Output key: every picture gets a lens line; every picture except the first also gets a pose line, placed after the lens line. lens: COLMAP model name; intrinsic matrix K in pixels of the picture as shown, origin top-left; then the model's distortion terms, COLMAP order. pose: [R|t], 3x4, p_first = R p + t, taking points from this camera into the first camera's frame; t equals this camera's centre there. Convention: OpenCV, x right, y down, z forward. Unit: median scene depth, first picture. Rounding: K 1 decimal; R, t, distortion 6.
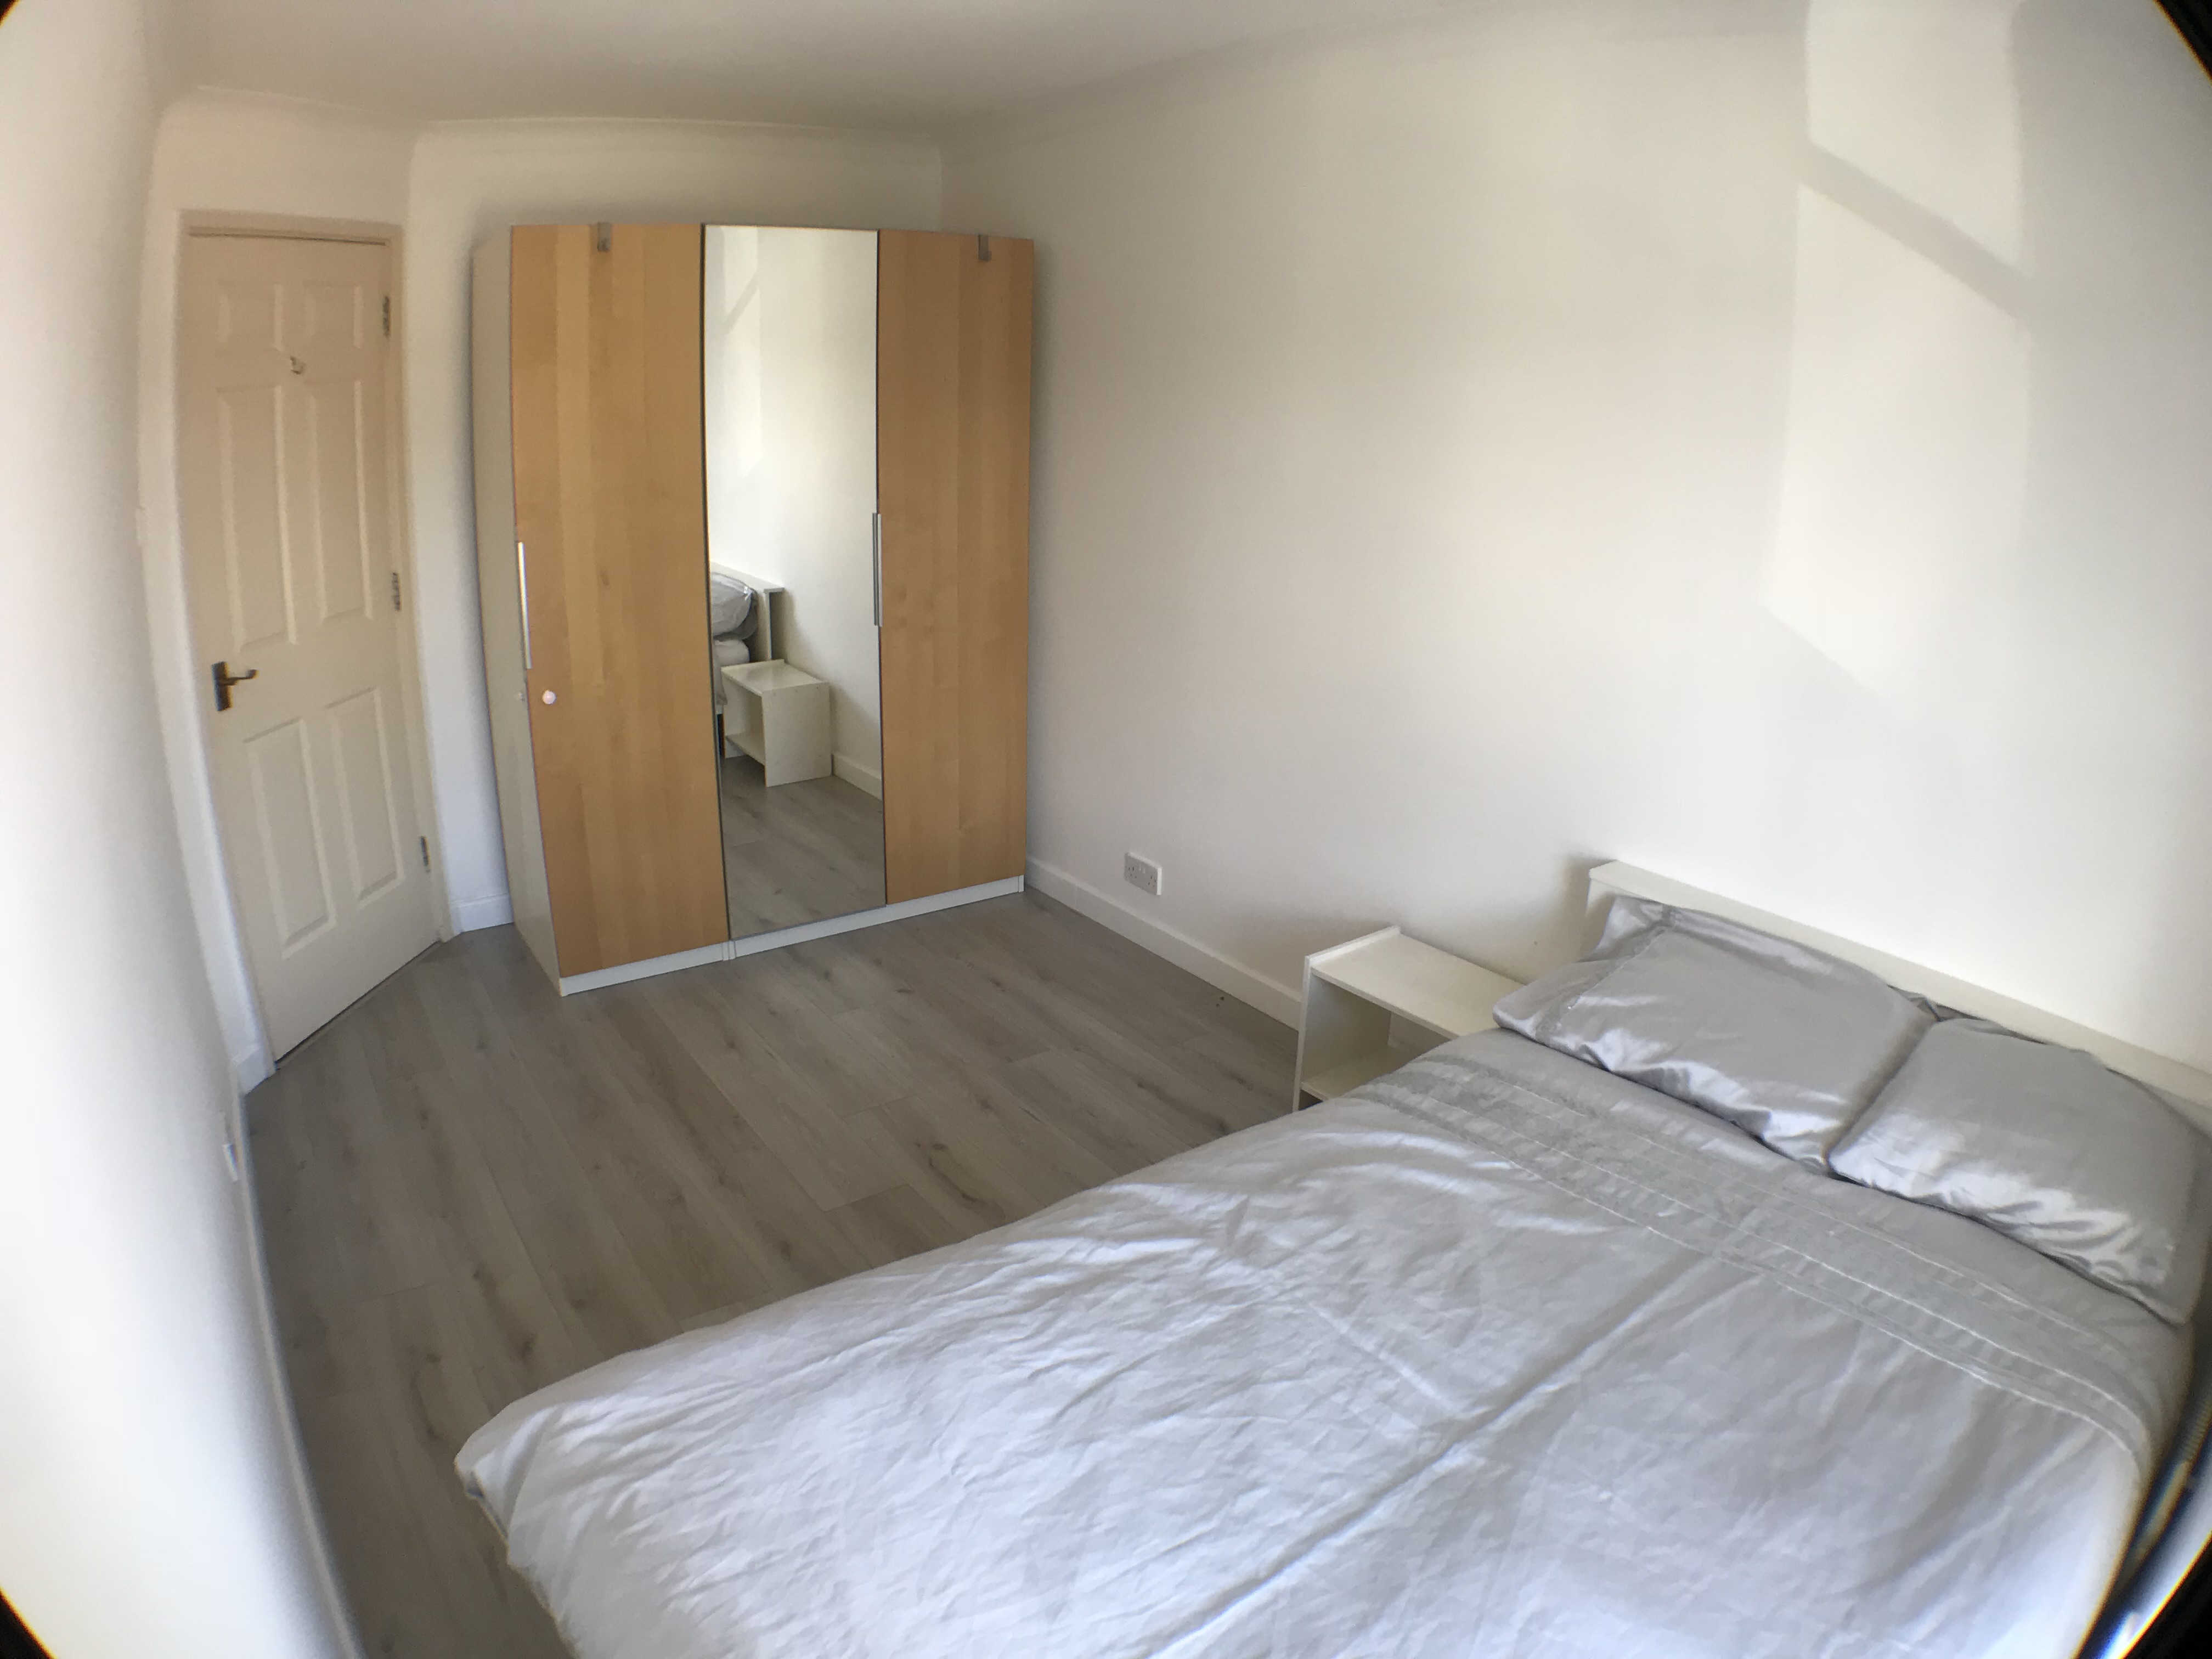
lens RADIAL K [[1292.9, 0, 1106.0], [0, 1292.9, 829.5], [0, 0, 1]] dist [-0.281452, 0.061239]
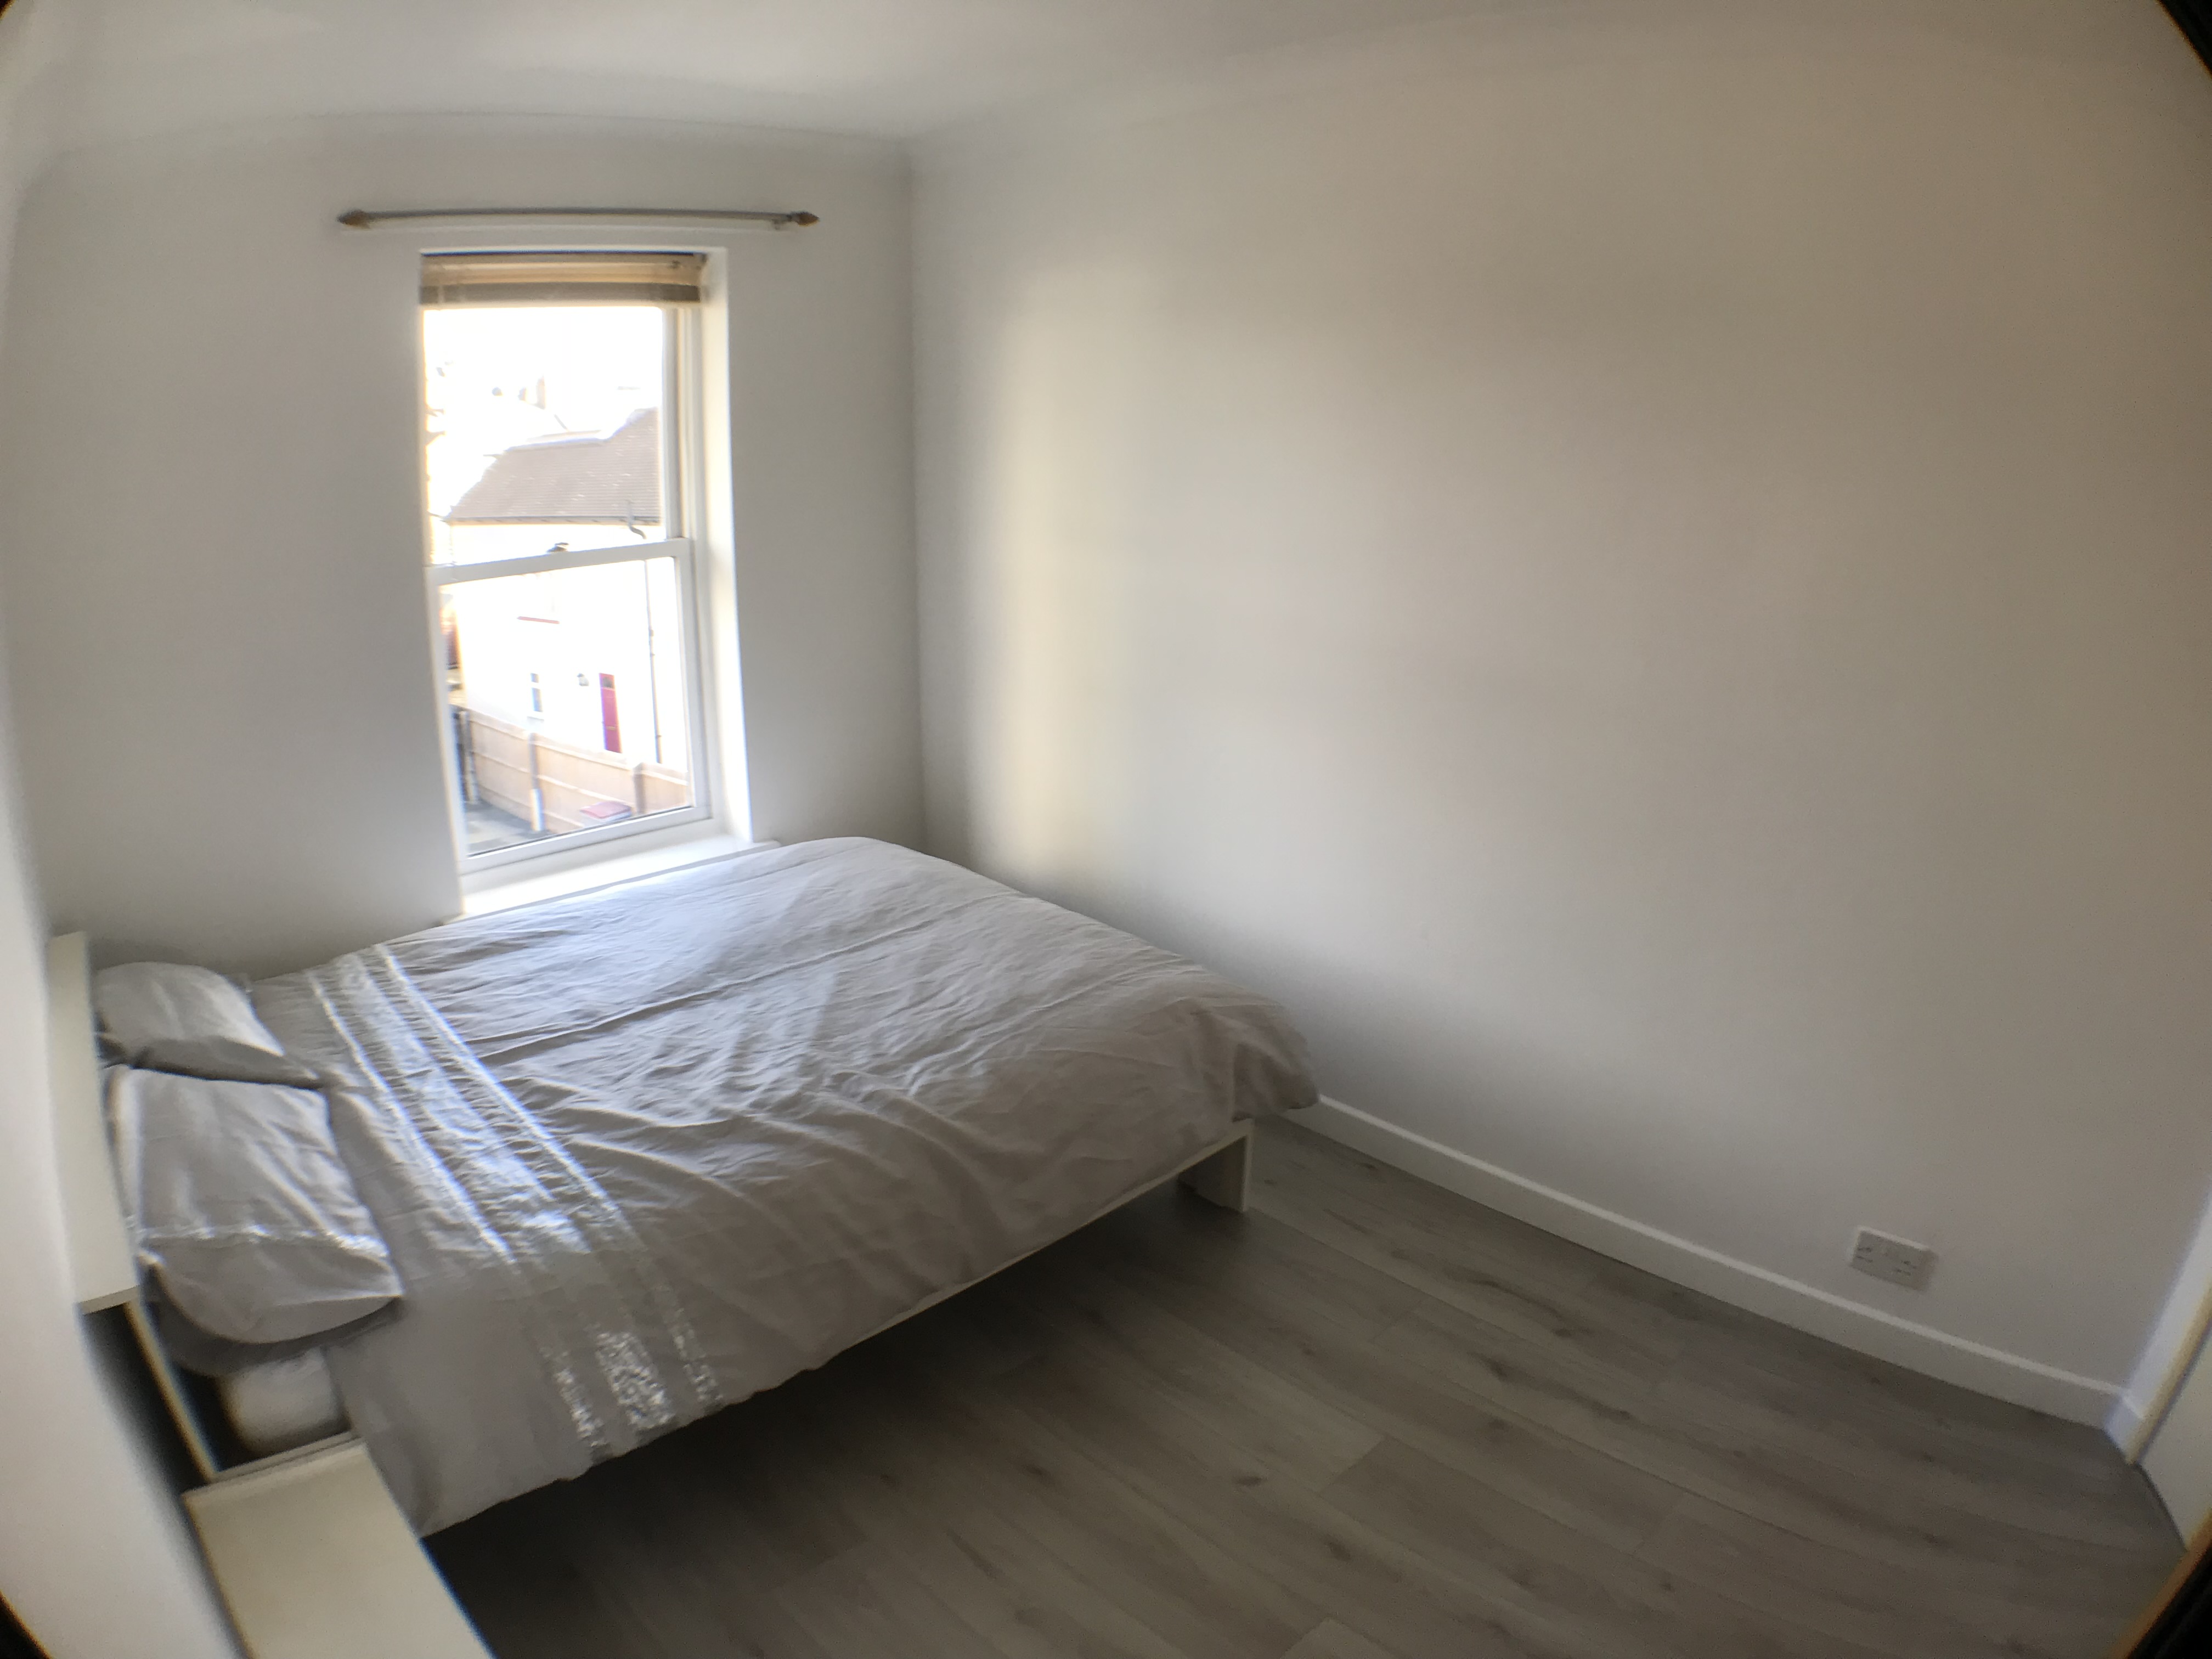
lens RADIAL K [[1292.9, 0, 1106.0], [0, 1292.9, 829.5], [0, 0, 1]] dist [-0.281452, 0.061239]
pose [[-0.991422, 0.009740, -0.130334, -0.024835], [-0.066938, 0.818661, 0.570363, -0.529424], [0.112255, 0.574195, -0.810987, 1.552517]]
